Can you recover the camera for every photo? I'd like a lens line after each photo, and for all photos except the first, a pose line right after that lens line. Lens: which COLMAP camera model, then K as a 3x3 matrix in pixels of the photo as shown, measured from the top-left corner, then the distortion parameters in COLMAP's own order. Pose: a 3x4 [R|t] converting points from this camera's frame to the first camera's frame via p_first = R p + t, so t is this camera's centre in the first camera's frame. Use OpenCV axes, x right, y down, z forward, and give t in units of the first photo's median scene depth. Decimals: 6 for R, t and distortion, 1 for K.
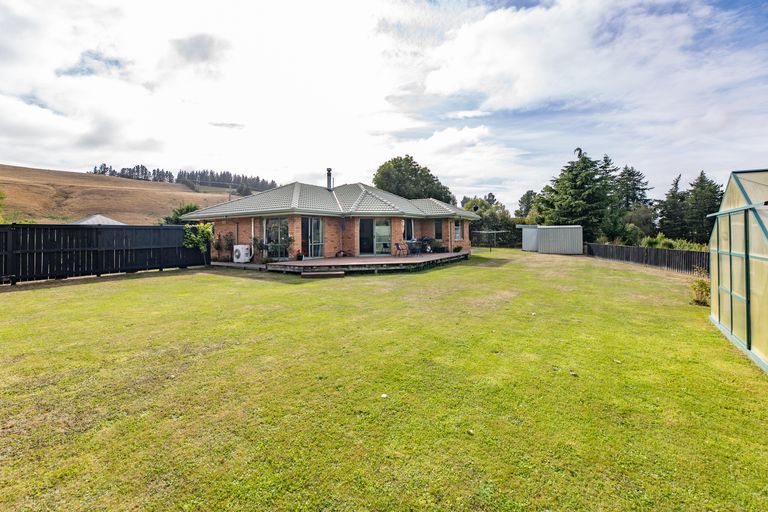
lens RADIAL K [[398.9, 0, 384.6], [0, 398.9, 239.7], [0, 0, 1]] dist [-0.000142, 0.000070]
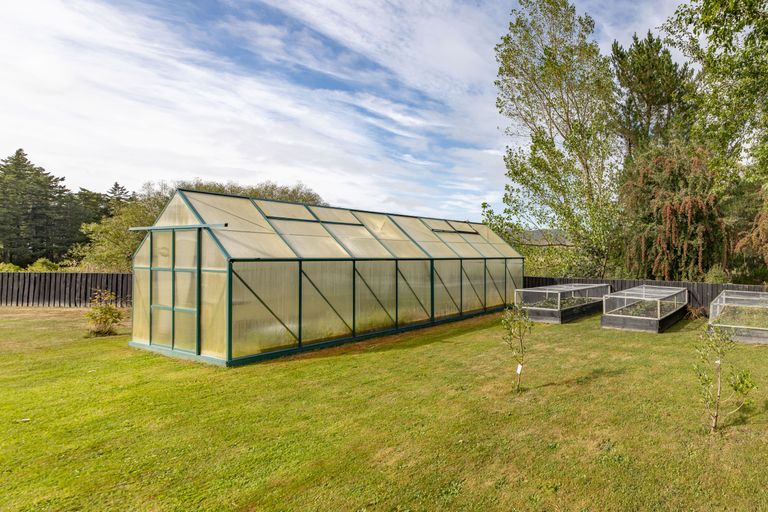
lens RADIAL K [[309.1, 0, 384.0], [0, 309.1, 256.0], [0, 0, 1]] dist [-0.000071, -0.000013]
pose [[0.455122, 0.007656, 0.890396, 0.400735], [-0.018810, 0.999823, 0.001017, -0.009152], [-0.890231, -0.017212, 0.455185, 0.166929]]
